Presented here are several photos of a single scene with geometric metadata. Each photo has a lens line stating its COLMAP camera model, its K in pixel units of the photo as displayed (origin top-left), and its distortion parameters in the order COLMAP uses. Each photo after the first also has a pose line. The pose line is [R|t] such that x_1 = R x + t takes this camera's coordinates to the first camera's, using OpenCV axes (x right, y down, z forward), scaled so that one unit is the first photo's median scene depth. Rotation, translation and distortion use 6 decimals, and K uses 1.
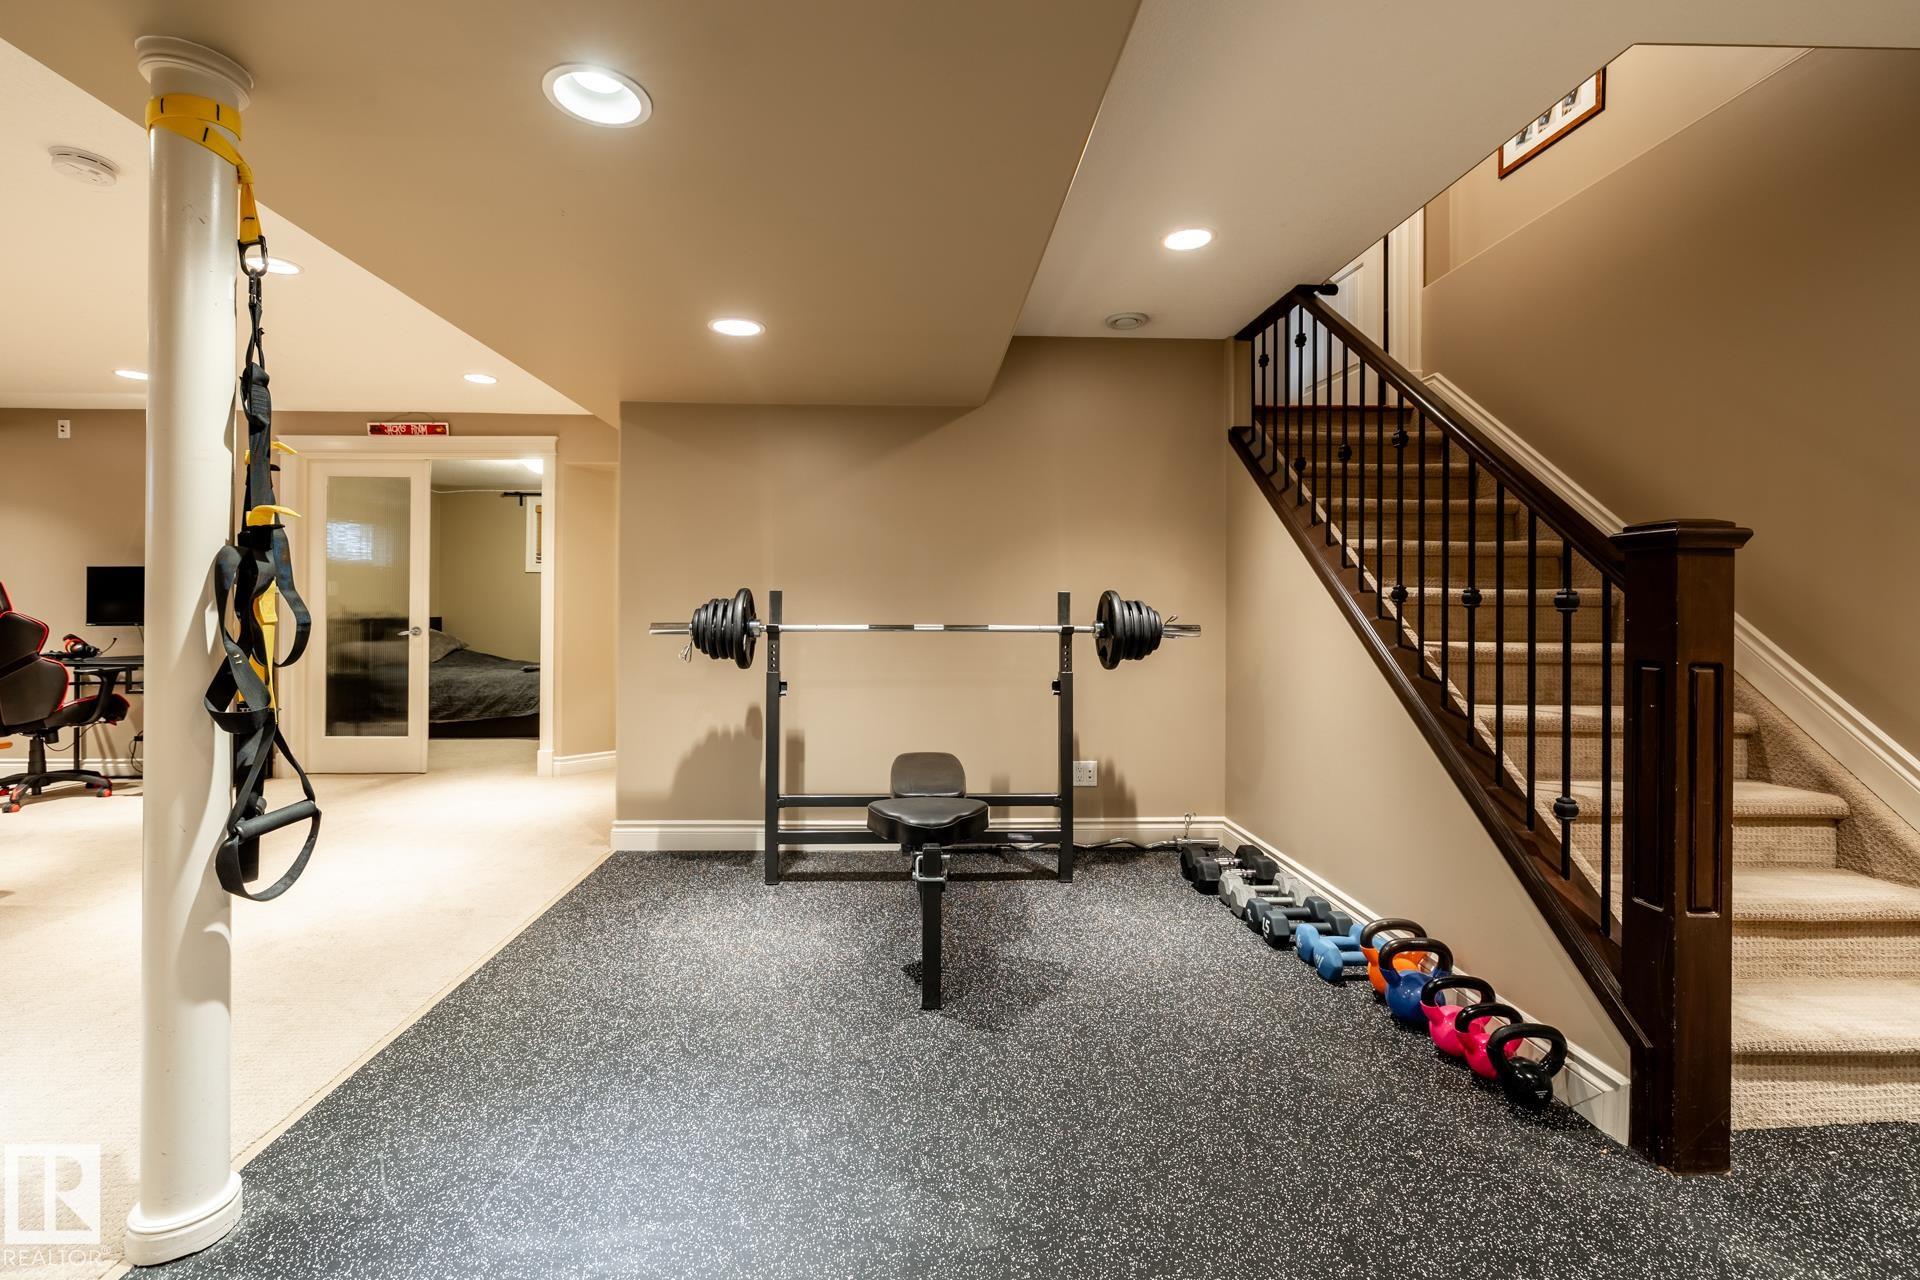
lens RADIAL K [[815.2, 0, 951.5], [0, 815.2, 618.6], [0, 0, 1]] dist [0.000280, 0.000045]
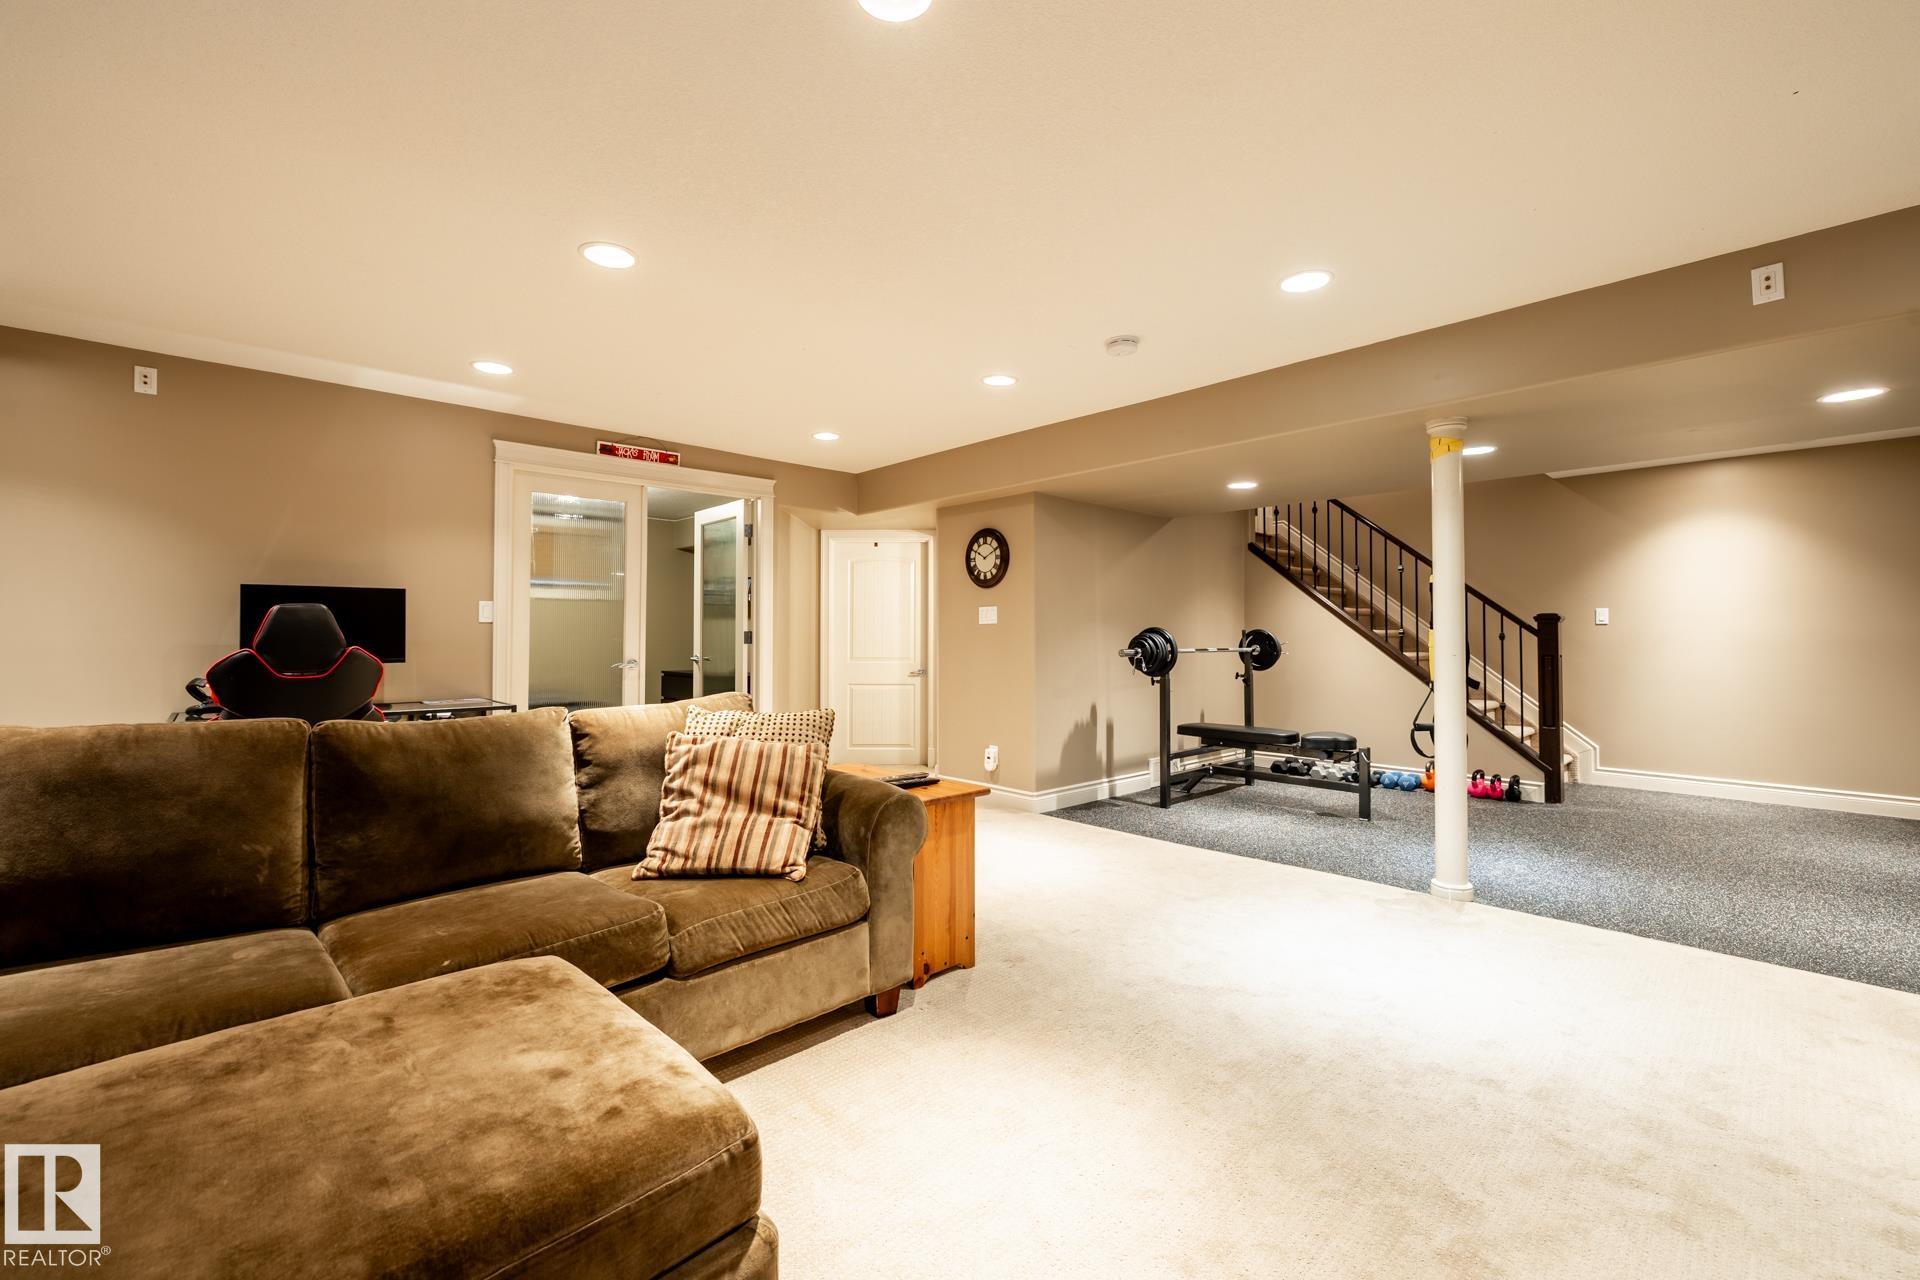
lens RADIAL K [[796.4, 0, 961.7], [0, 796.4, 633.9], [0, 0, 1]] dist [0.000972, 0.000336]
pose [[0.750876, 0.001027, 0.660442, -1.004237], [0.007180, 0.999927, -0.009717, -0.007248], [-0.660404, 0.012038, 0.750814, 0.042256]]
